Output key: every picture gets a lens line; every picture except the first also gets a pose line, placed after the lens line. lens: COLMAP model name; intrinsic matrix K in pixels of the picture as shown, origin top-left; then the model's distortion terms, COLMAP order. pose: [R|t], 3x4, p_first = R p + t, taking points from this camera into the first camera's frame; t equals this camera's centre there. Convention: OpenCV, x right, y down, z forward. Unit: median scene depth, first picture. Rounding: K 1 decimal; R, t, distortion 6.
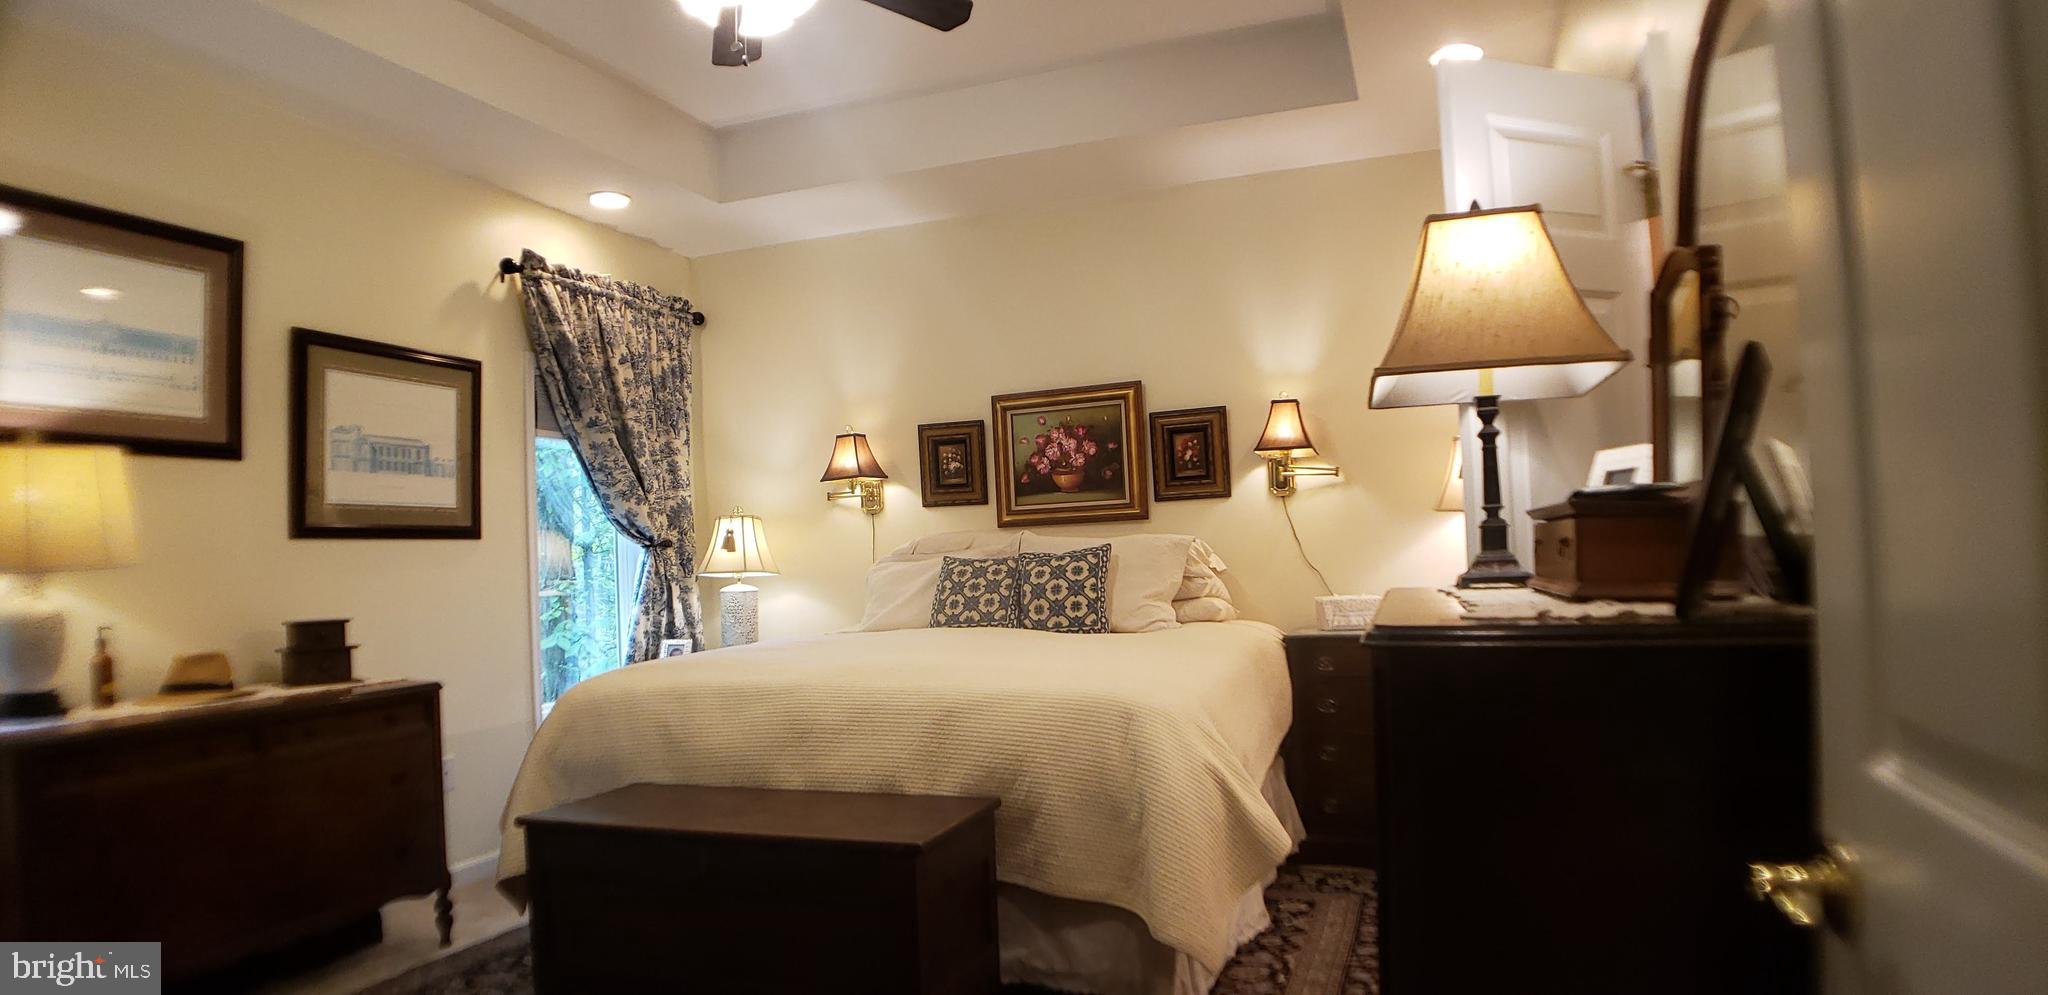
lens RADIAL K [[1103.8, 0, 1023.1], [0, 1103.8, 534.0], [0, 0, 1]] dist [-0.060673, -0.003875]
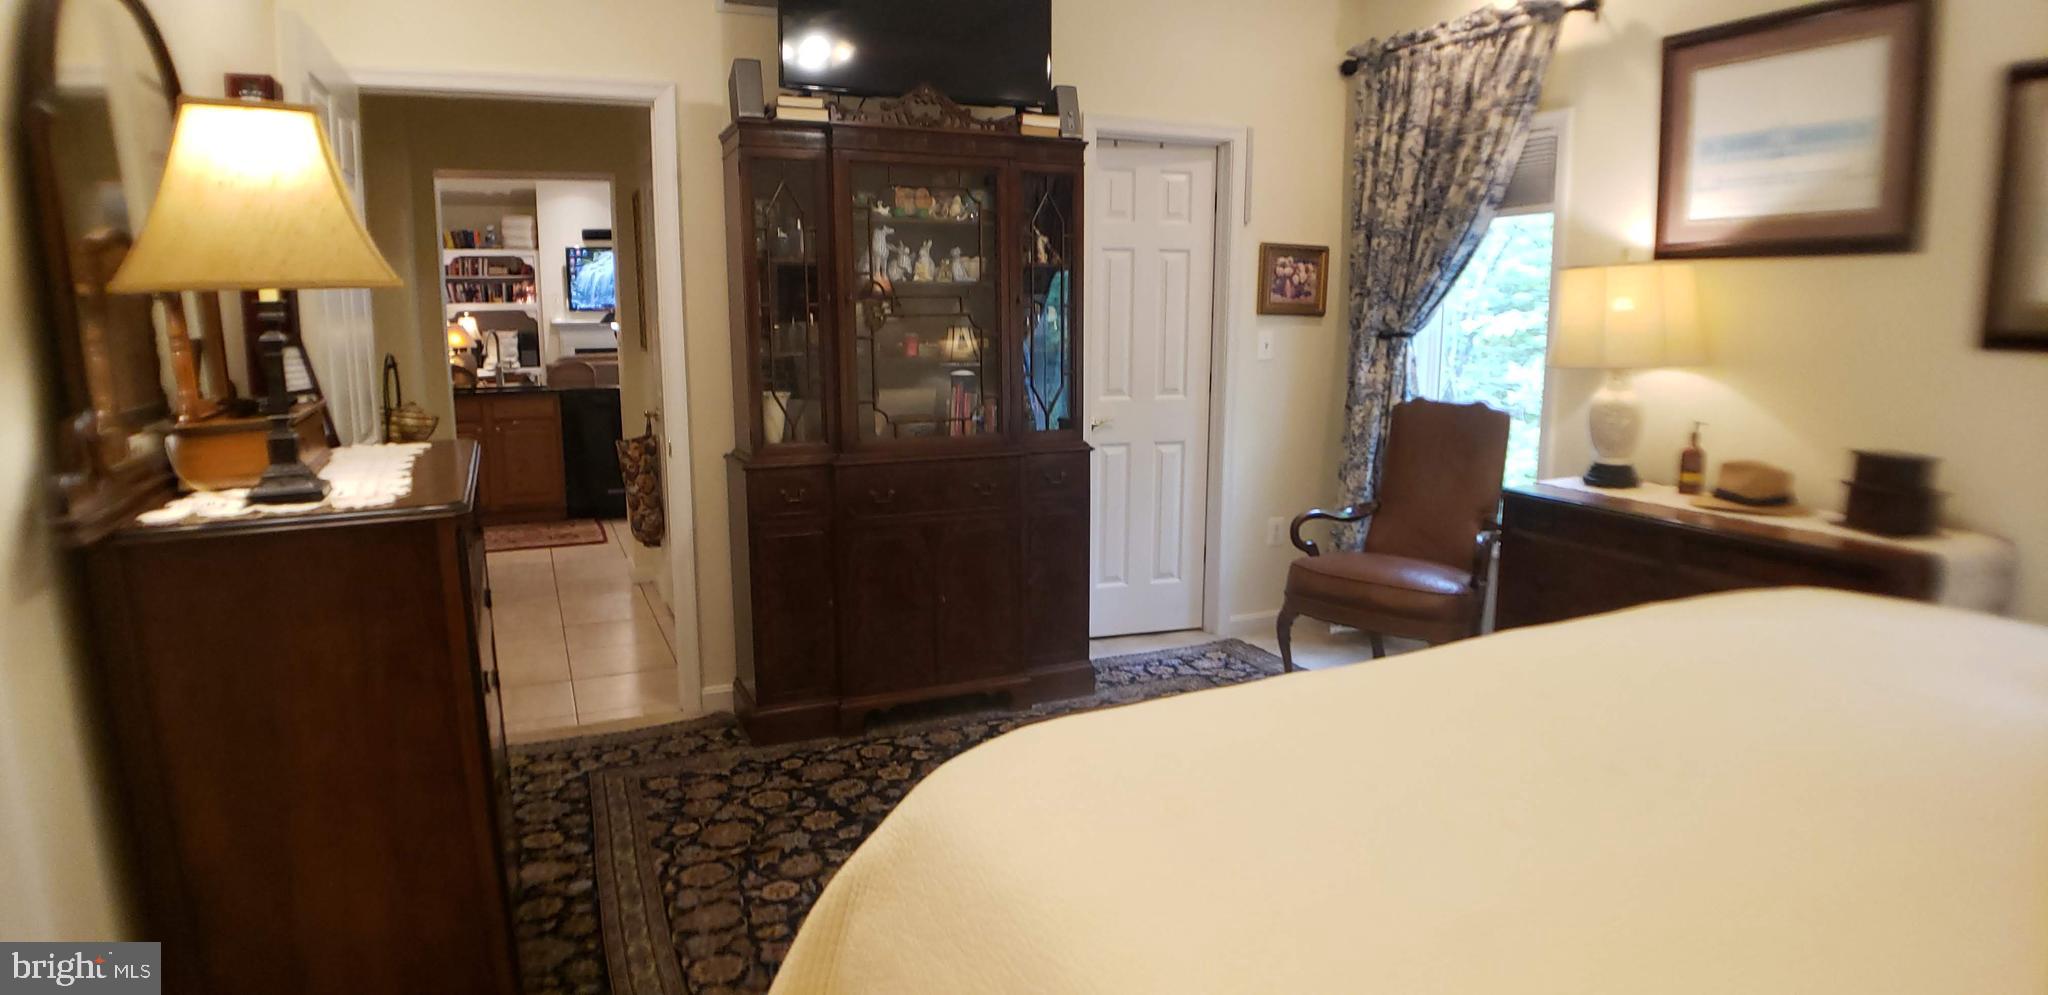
lens RADIAL K [[1103.8, 0, 1022.6], [0, 1103.8, 508.4], [0, 0, 1]] dist [-0.060673, -0.003875]
pose [[-0.707179, 0.163444, -0.687883, 0.310386], [0.040690, 0.980709, 0.191189, -0.049969], [0.705863, 0.107215, -0.700188, 0.943524]]
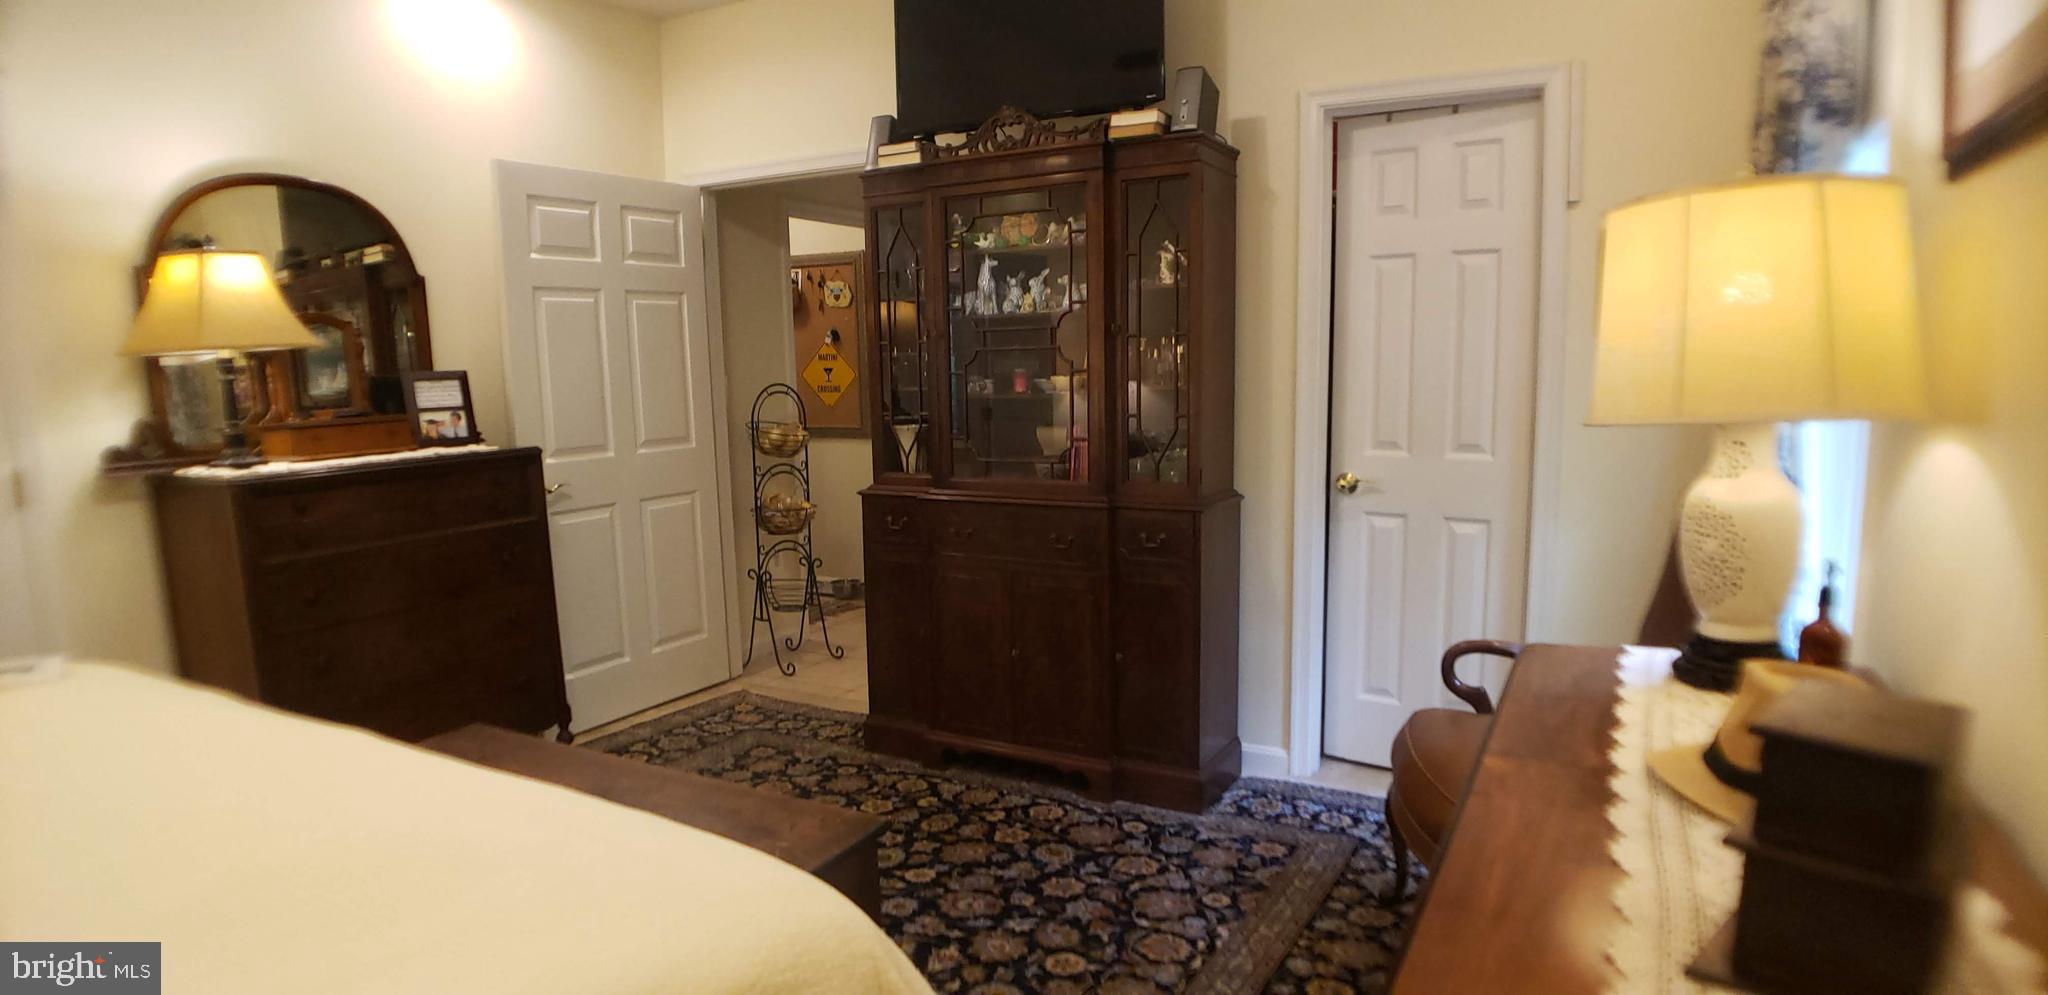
lens RADIAL K [[1103.8, 0, 1030.1], [0, 1103.8, 511.1], [0, 0, 1]] dist [-0.060673, -0.003875]
pose [[-0.987483, 0.038476, 0.152962, -0.441231], [0.055514, 0.992520, 0.108728, -0.001746], [-0.147634, 0.115859, -0.982233, 1.092955]]
